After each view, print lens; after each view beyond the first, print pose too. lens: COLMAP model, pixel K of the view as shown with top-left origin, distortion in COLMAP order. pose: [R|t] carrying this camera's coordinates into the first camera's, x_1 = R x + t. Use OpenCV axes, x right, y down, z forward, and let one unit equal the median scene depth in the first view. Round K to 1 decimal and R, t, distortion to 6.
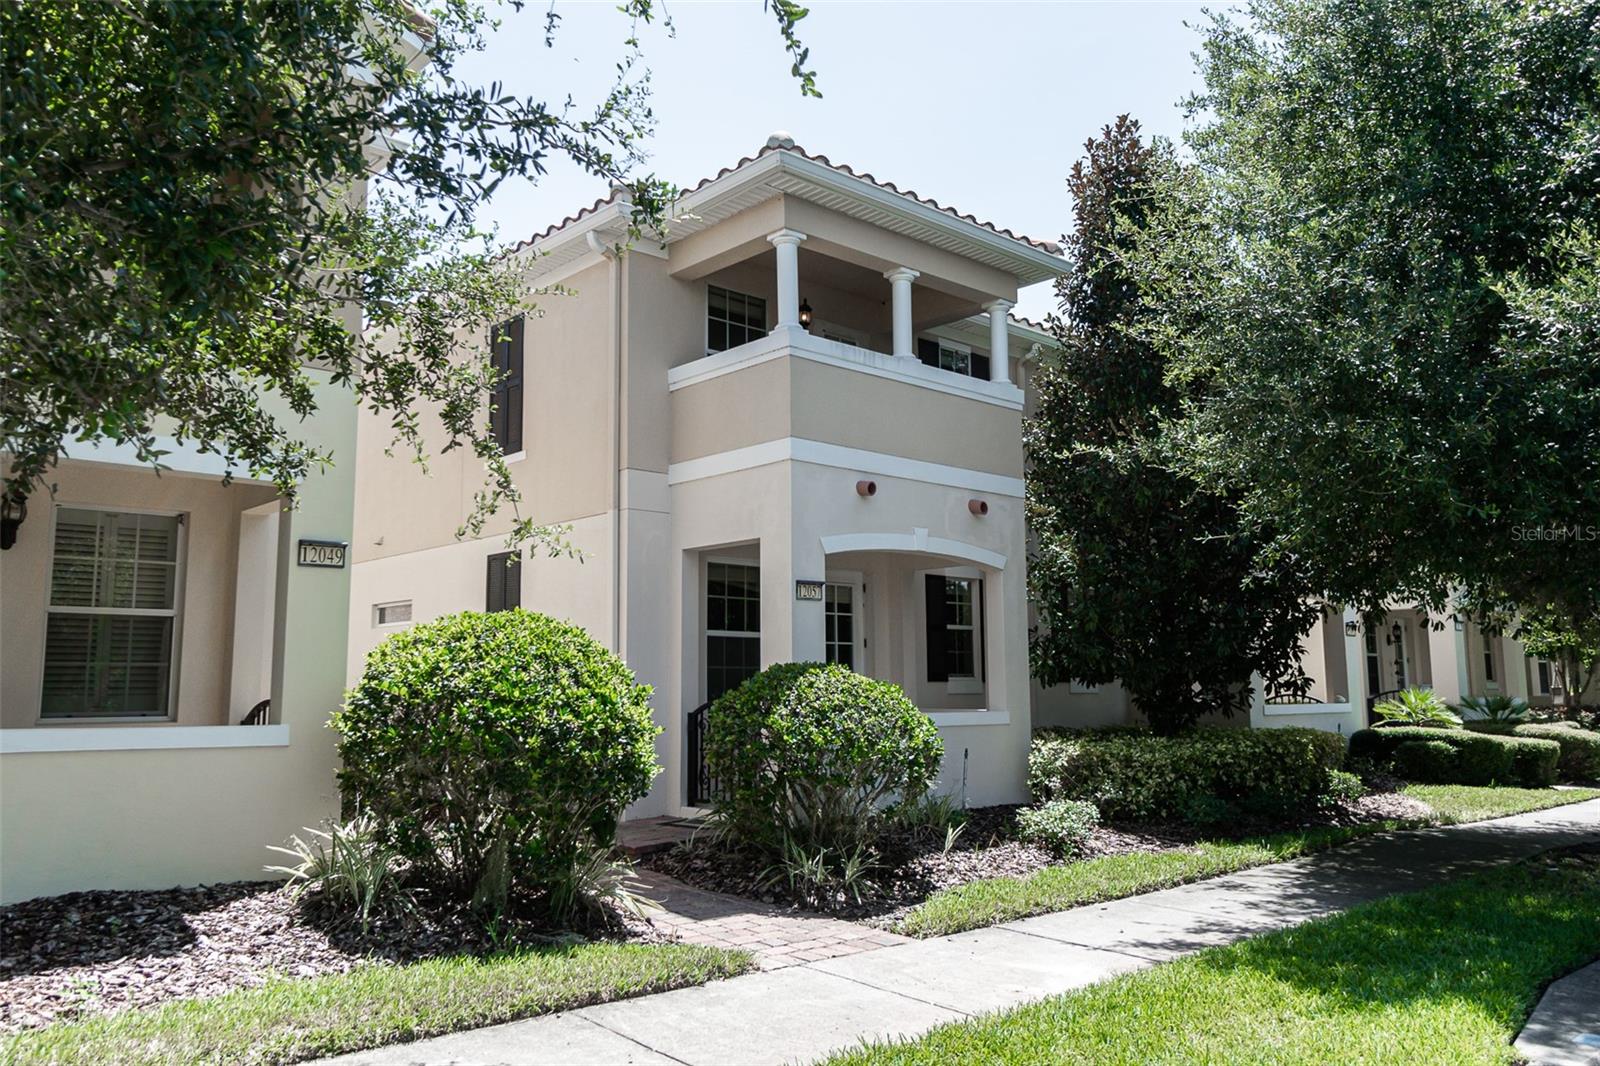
lens RADIAL K [[1260.7, 0, 800.0], [0, 1260.7, 533.0], [0, 0, 1]] dist [0.020890, -0.004084]
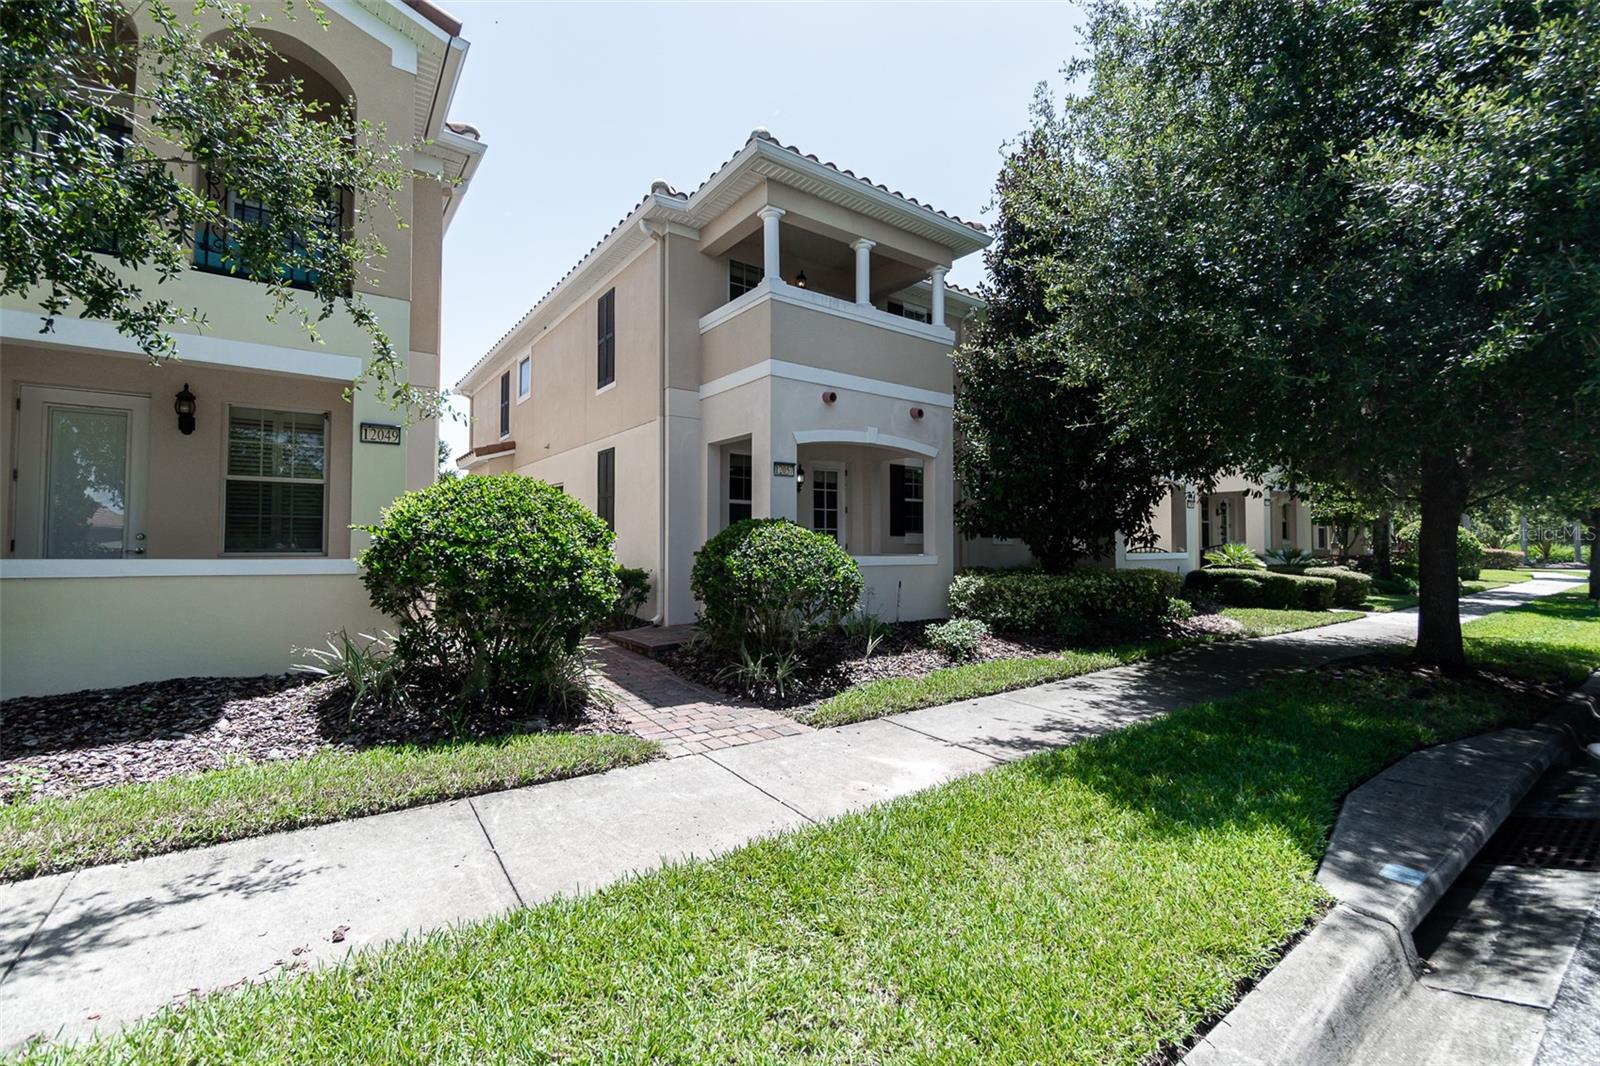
lens RADIAL K [[683.0, 0, 800.0], [0, 683.0, 533.0], [0, 0, 1]] dist [0.000273, 0.000189]
pose [[0.993376, 0.005961, -0.114756, 0.109035], [0.006341, 0.994288, 0.106543, 0.033816], [0.114736, -0.106565, 0.987664, 0.231154]]
